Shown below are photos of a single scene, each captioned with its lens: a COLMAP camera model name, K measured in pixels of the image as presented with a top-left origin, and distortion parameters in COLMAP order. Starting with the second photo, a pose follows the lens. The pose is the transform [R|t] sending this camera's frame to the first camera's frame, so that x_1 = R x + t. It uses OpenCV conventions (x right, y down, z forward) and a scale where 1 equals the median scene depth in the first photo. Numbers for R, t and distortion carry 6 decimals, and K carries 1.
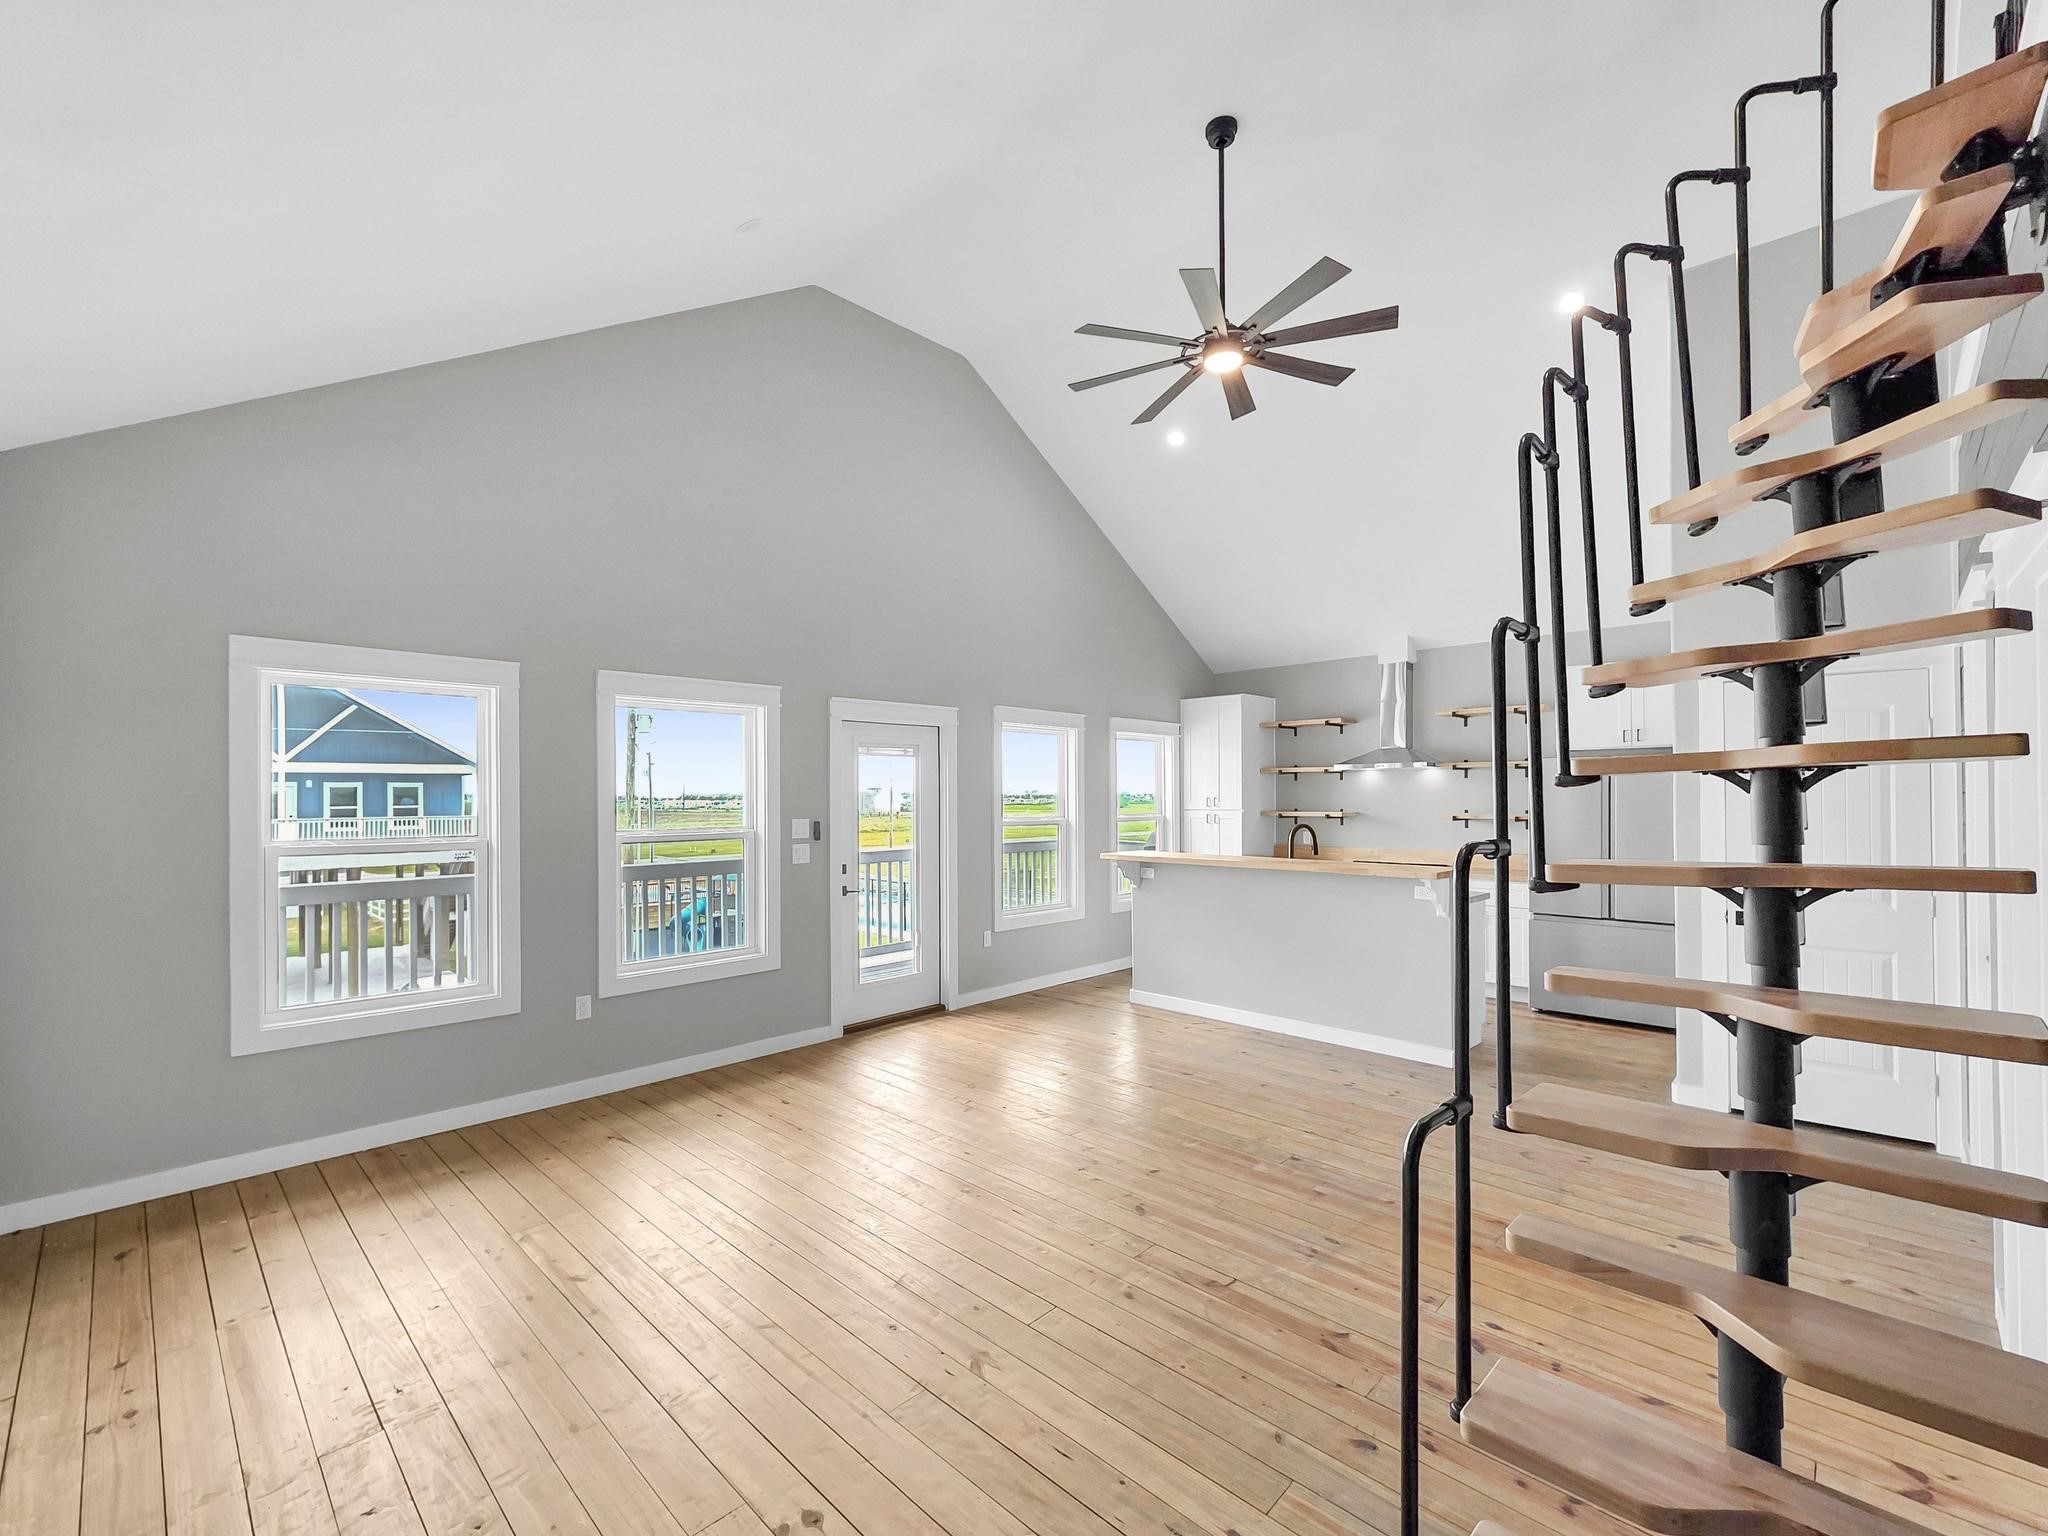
lens RADIAL K [[844.9, 0, 1034.5], [0, 844.9, 802.0], [0, 0, 1]] dist [0.000062, 0.001210]
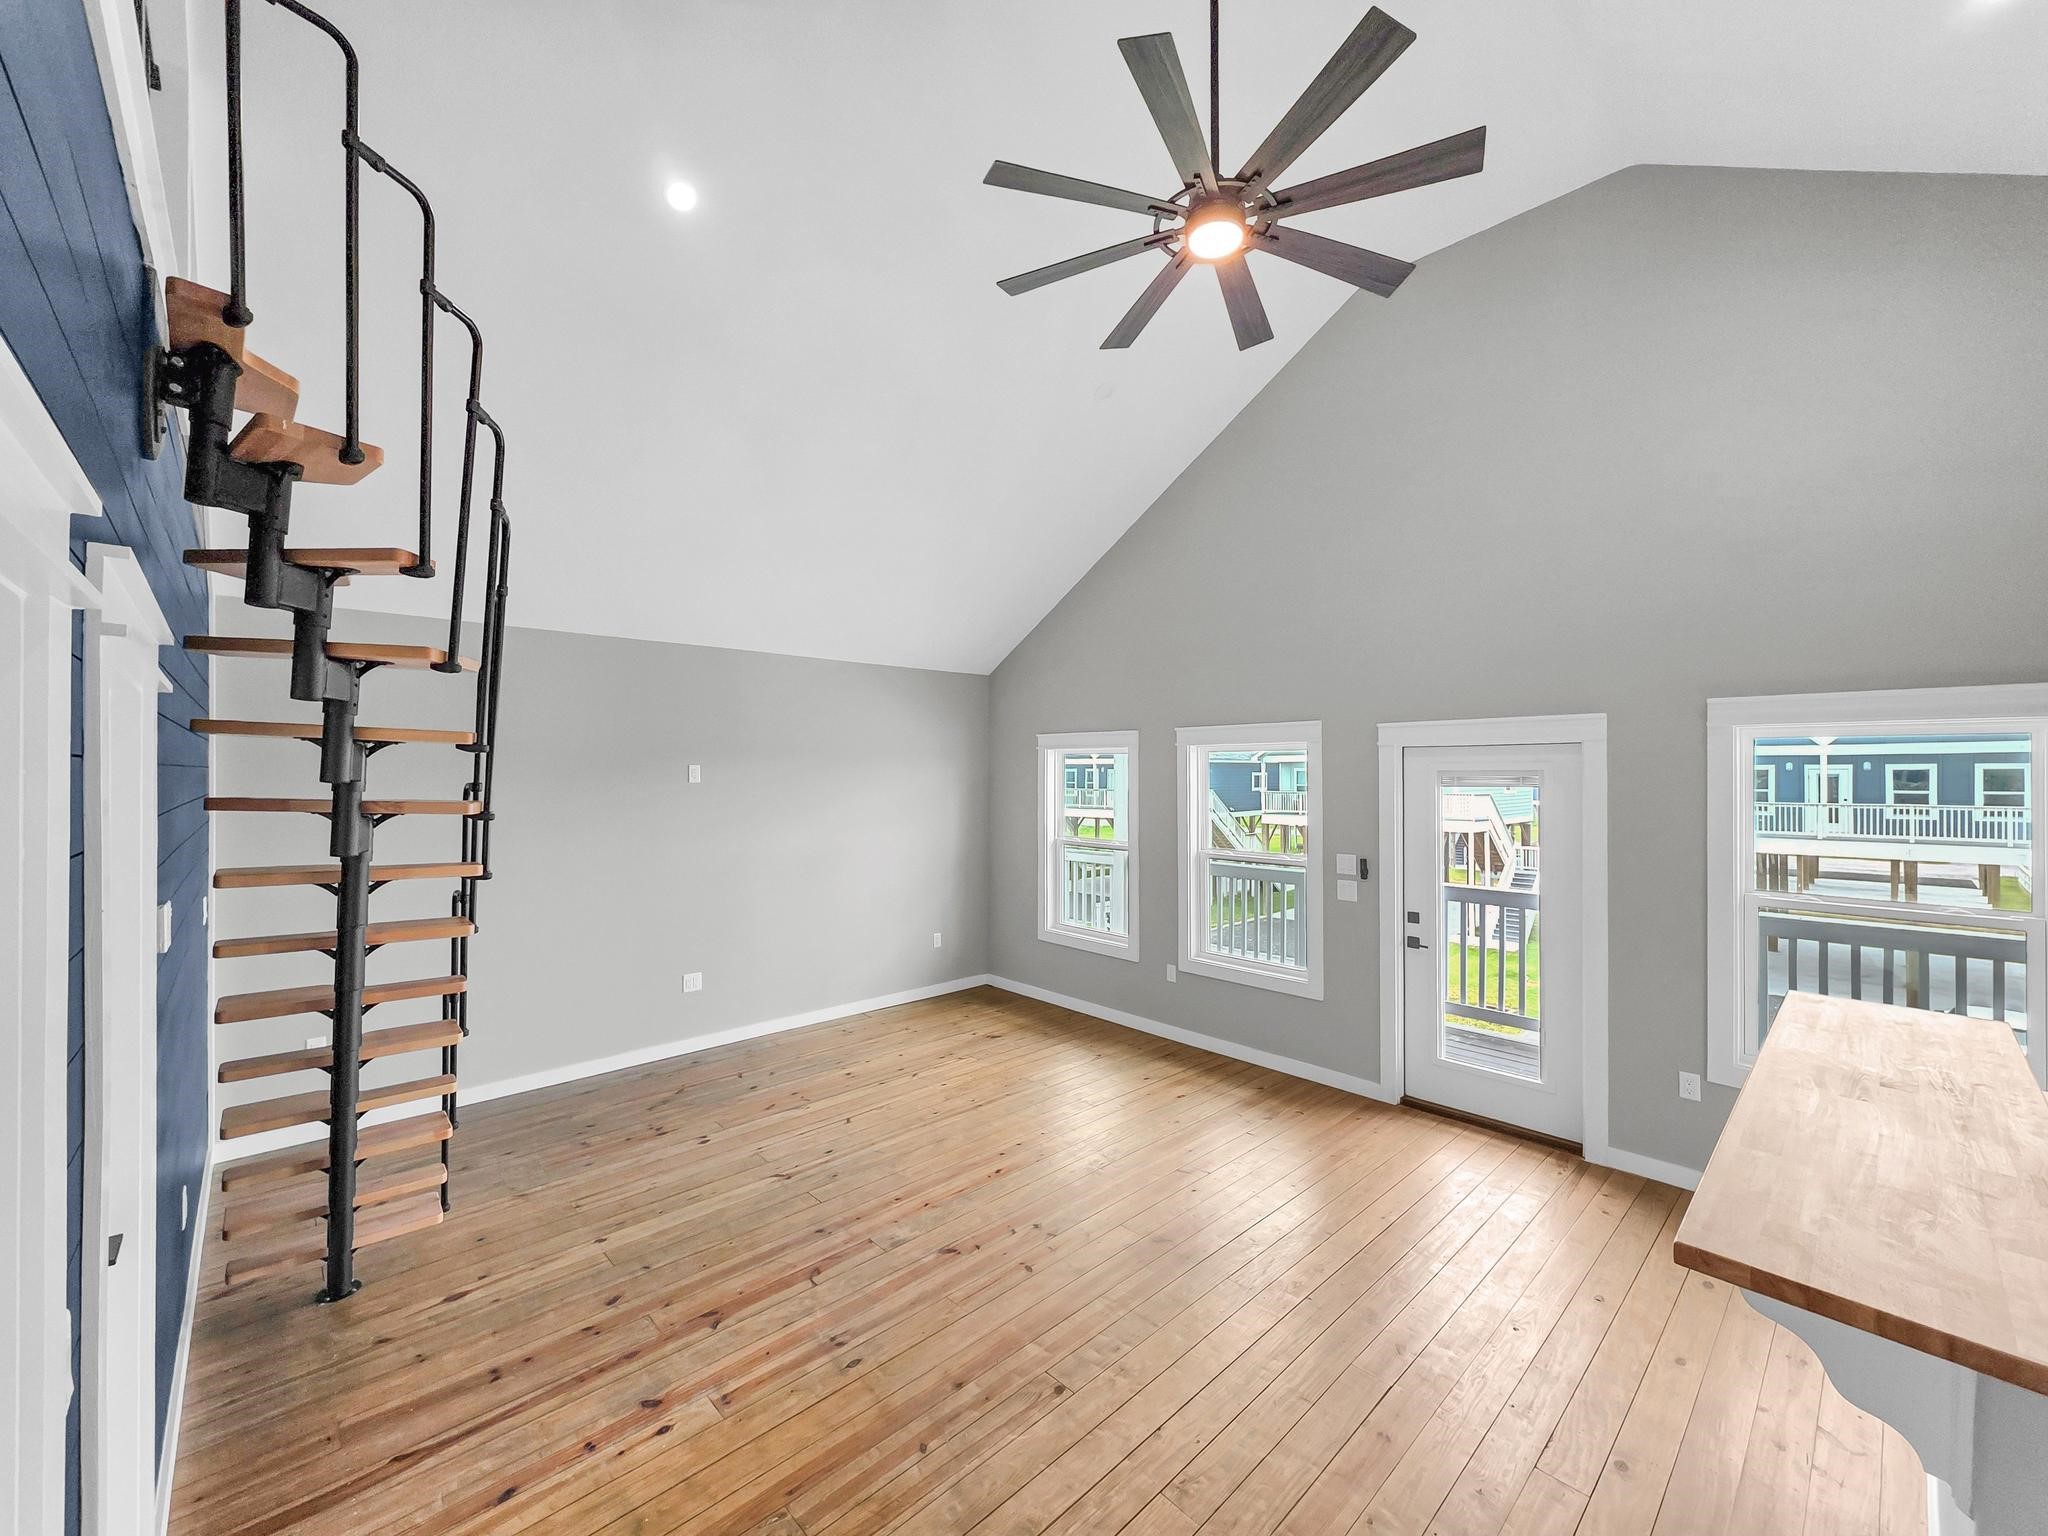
lens RADIAL K [[844.9, 0, 1029.3], [0, 844.9, 768.5], [0, 0, 1]] dist [0.000062, 0.001210]
pose [[-0.044242, 0.004295, -0.999012, 0.703618], [-0.010650, 0.999932, 0.004771, -0.078639], [0.998964, 0.010851, -0.044193, 0.679601]]
